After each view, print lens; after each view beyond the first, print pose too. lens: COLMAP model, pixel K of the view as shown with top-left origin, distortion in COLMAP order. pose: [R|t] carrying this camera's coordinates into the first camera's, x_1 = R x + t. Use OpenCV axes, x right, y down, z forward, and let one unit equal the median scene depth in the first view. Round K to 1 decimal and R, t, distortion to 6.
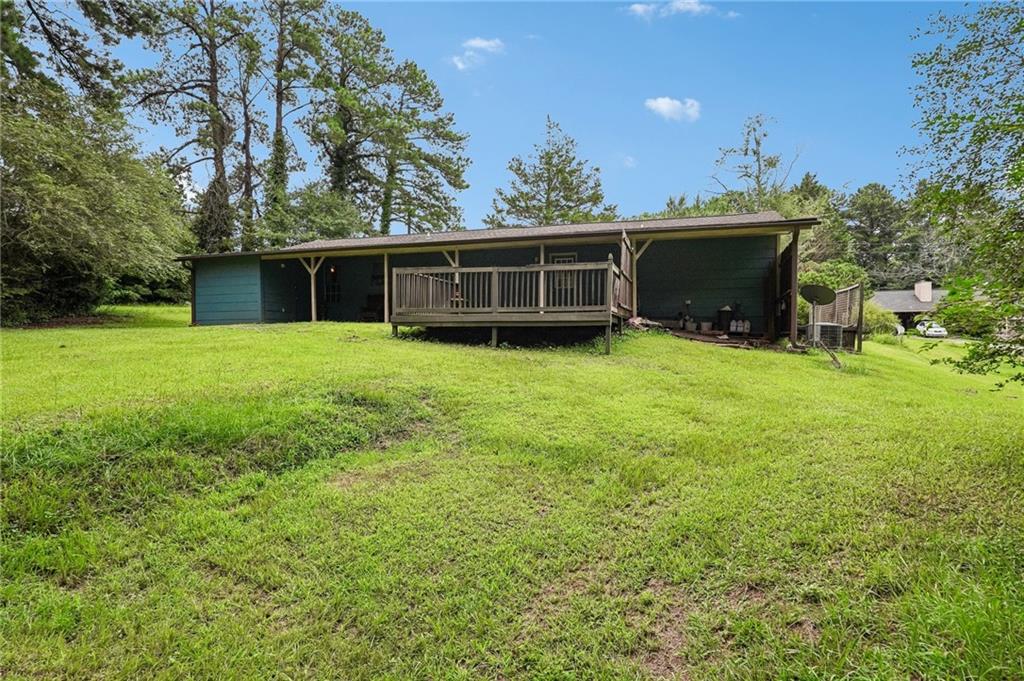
lens RADIAL K [[574.2, 0, 520.6], [0, 574.2, 342.8], [0, 0, 1]] dist [-0.008390, 0.006499]
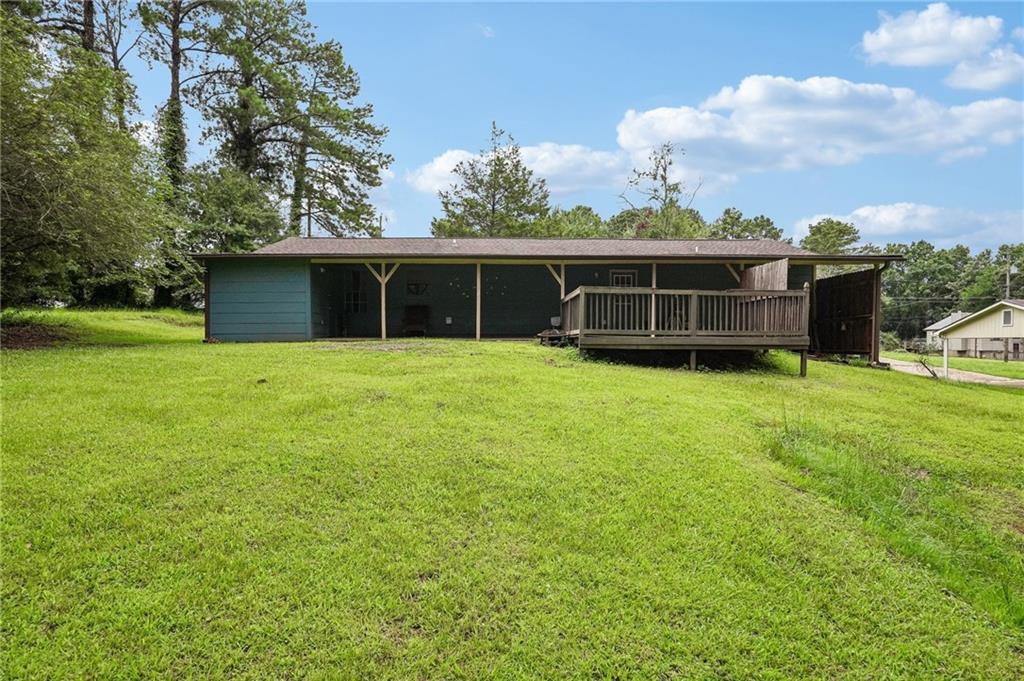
lens RADIAL K [[574.2, 0, 511.3], [0, 574.2, 342.0], [0, 0, 1]] dist [-0.008390, 0.006499]
pose [[0.943526, -0.001468, 0.331296, -0.426953], [0.002756, 0.999990, -0.003419, -0.024636], [-0.331287, 0.004139, 0.943521, 0.103298]]
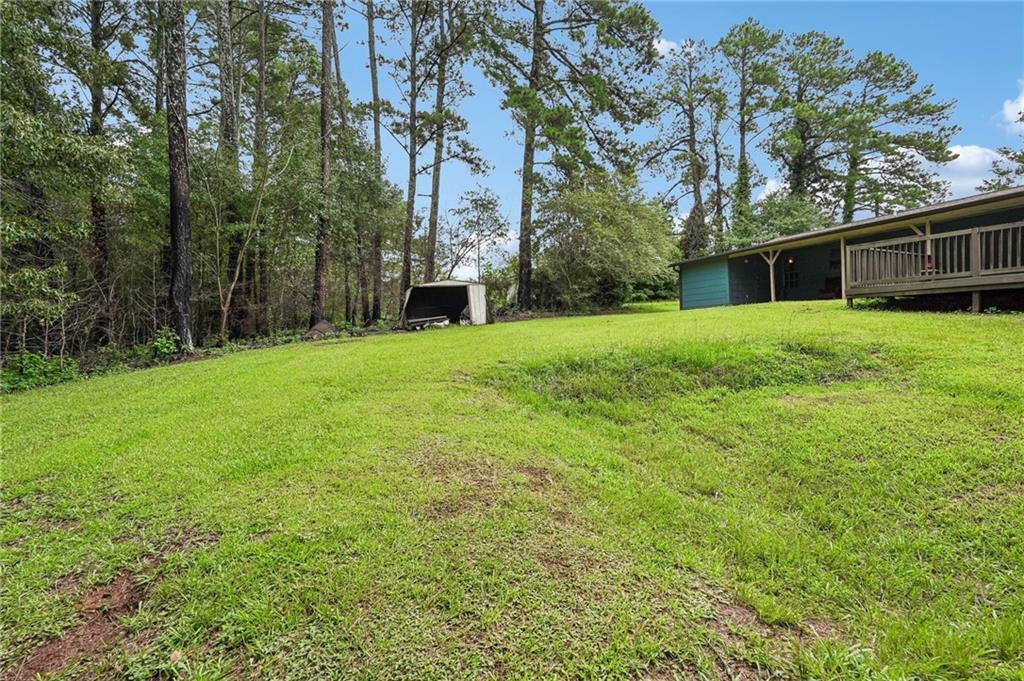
lens RADIAL K [[466.6, 0, 509.7], [0, 466.6, 326.5], [0, 0, 1]] dist [-0.010793, 0.007775]
pose [[0.643059, -0.019197, -0.765576, 0.029282], [0.004030, 0.999757, -0.021684, 0.027750], [0.765806, 0.010859, 0.642980, -0.049588]]
